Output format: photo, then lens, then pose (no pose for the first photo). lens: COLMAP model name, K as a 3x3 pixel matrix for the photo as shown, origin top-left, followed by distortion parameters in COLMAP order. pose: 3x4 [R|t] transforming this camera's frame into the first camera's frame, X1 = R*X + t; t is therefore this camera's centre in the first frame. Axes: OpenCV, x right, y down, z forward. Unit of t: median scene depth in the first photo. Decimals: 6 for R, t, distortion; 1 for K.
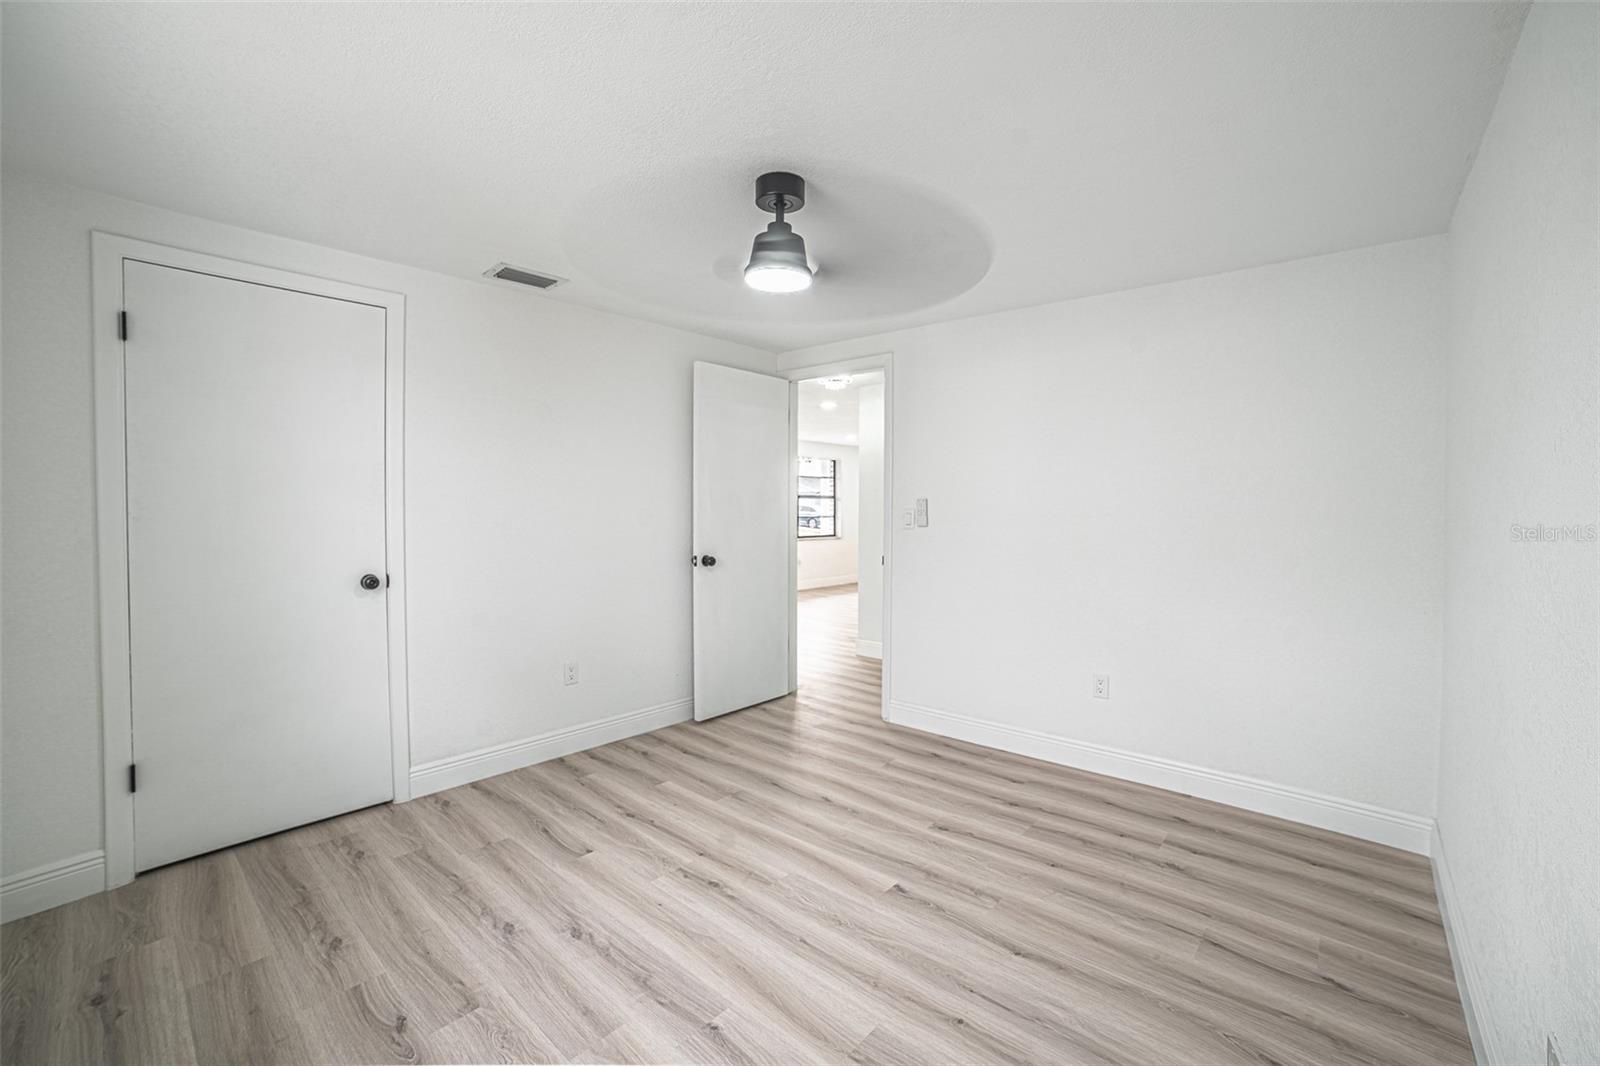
lens RADIAL K [[673.6, 0, 805.4], [0, 673.6, 513.8], [0, 0, 1]] dist [-0.075124, 0.045965]
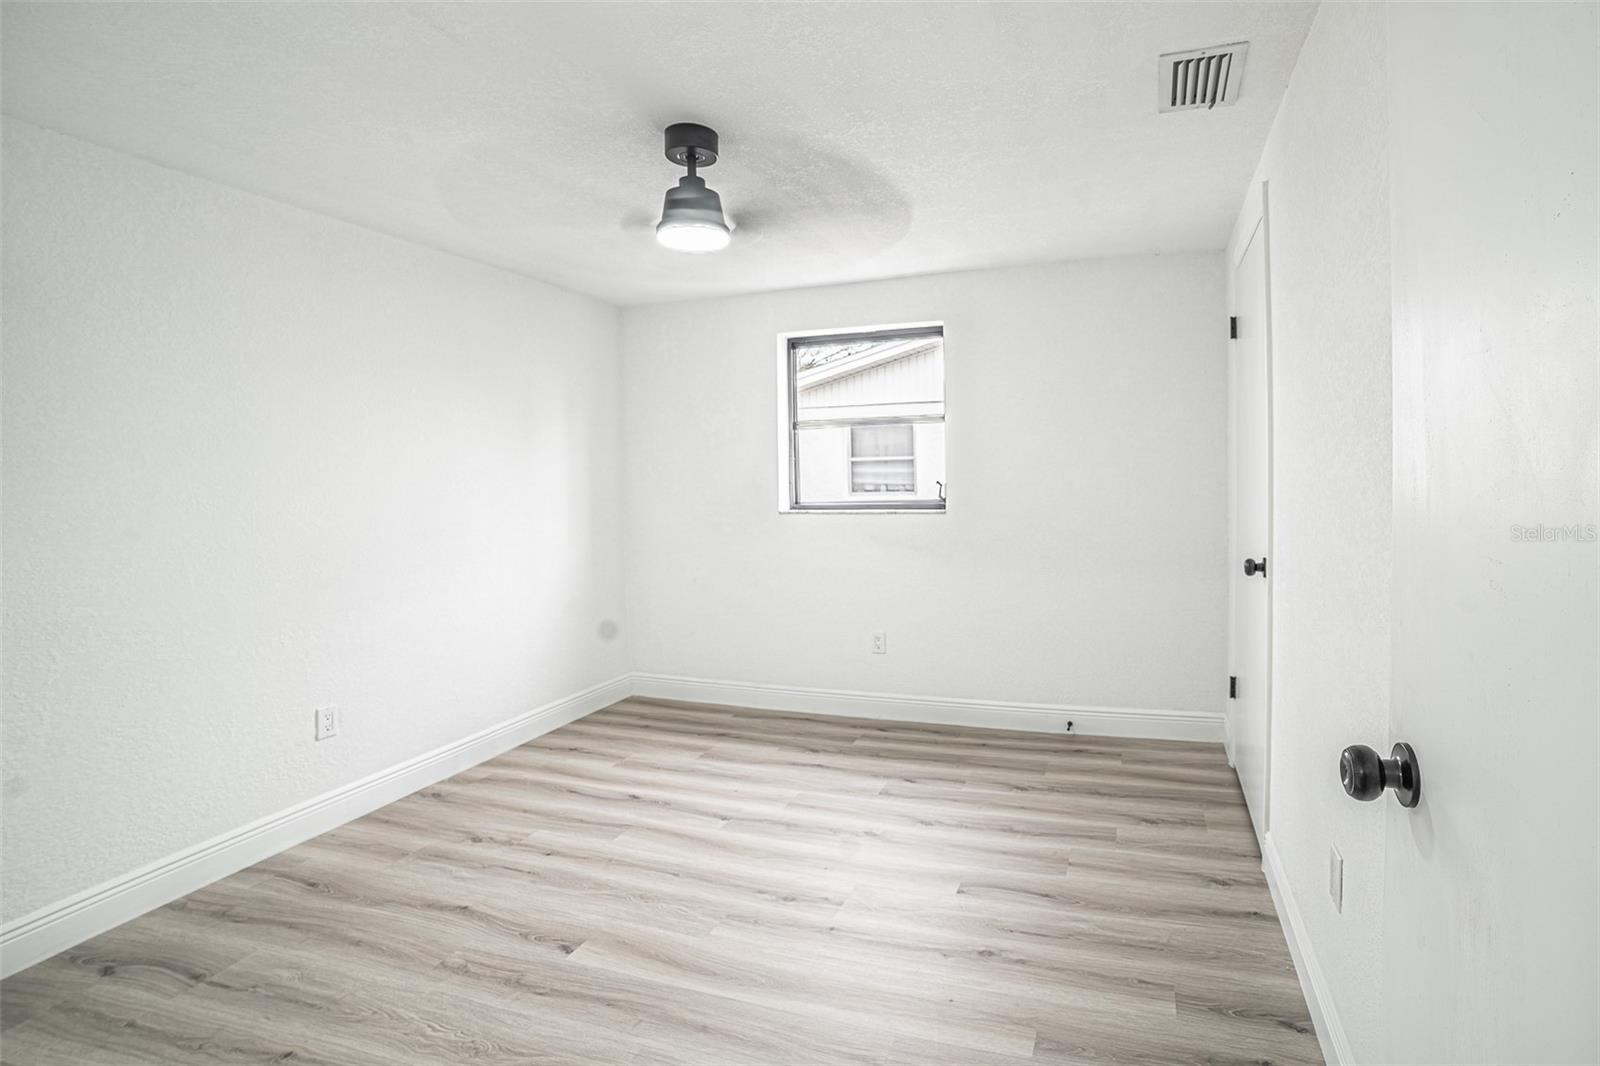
lens RADIAL K [[673.6, 0, 805.4], [0, 673.6, 513.8], [0, 0, 1]] dist [-0.075124, 0.045965]
pose [[-0.951183, 0.030509, -0.307117, 0.103111], [0.009963, 0.997619, 0.068247, -0.010438], [0.308468, 0.061856, -0.949222, 1.958489]]
